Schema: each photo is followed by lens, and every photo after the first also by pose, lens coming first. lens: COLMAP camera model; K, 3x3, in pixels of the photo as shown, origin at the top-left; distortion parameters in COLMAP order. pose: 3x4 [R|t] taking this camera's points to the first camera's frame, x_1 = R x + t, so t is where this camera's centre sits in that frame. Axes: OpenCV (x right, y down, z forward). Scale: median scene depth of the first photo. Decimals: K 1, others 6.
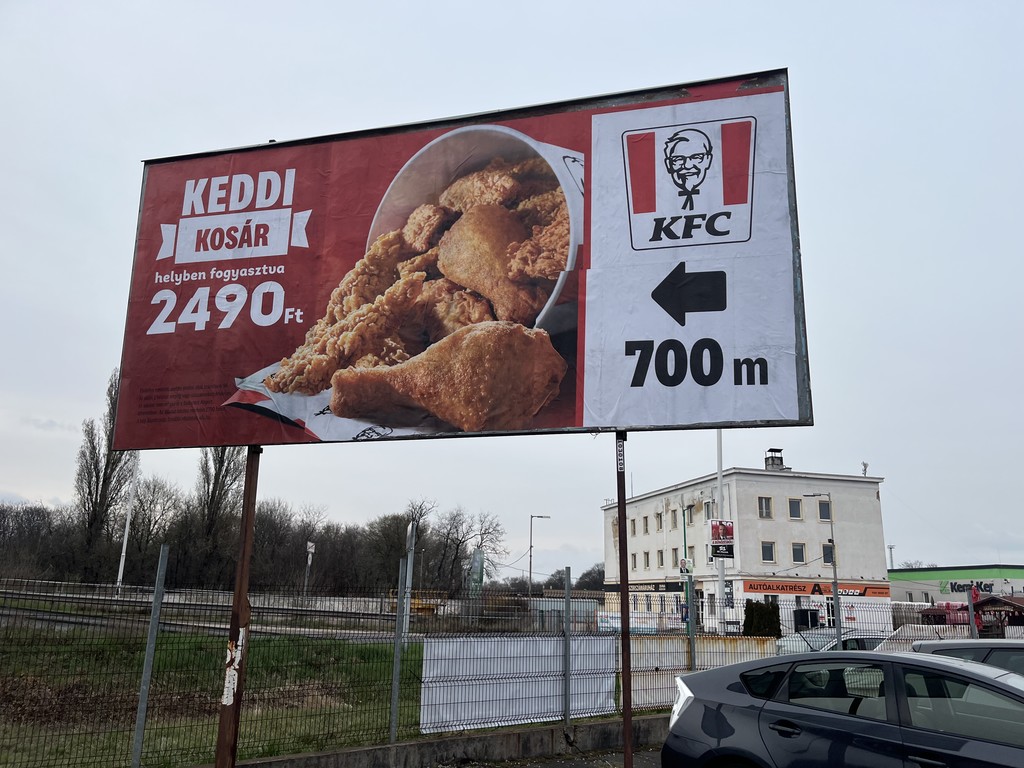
lens RADIAL K [[786.1, 0, 529.4], [0, 786.1, 382.0], [0, 0, 1]] dist [0.024096, -0.007437]
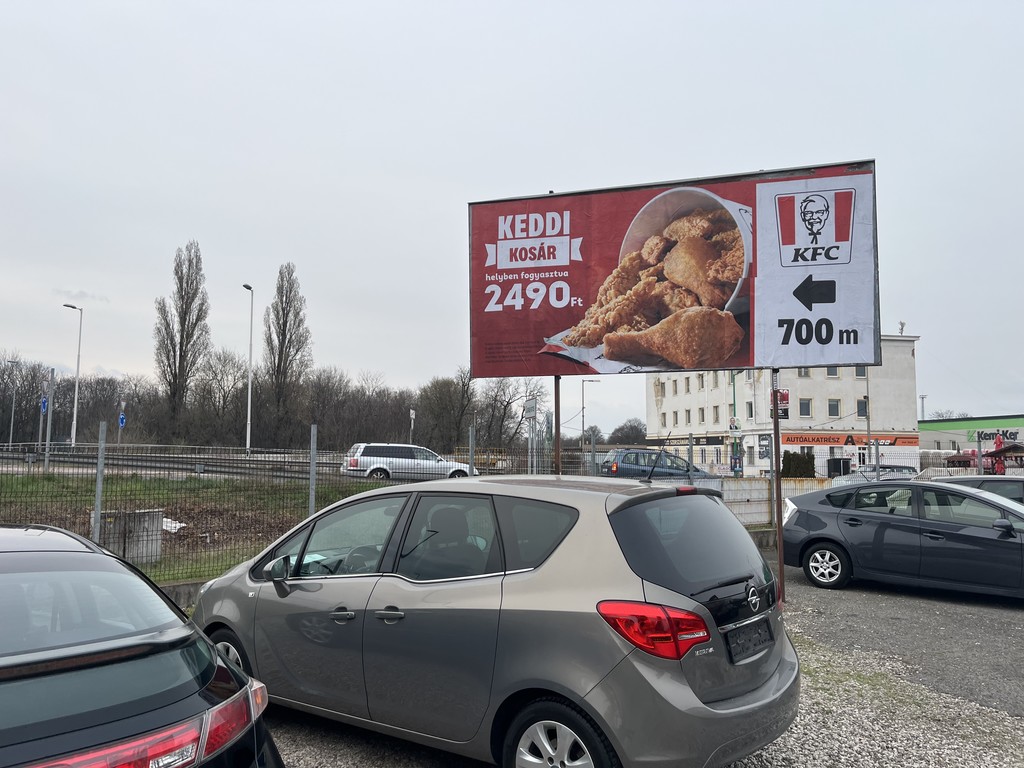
lens RADIAL K [[782.0, 0, 512.0], [0, 782.0, 384.0], [0, 0, 1]] dist [0.002316, 0.007610]
pose [[0.997832, -0.022209, -0.061949, -0.344389], [0.032916, 0.983556, 0.177581, -0.220910], [0.056987, -0.179235, 0.982154, -0.760539]]
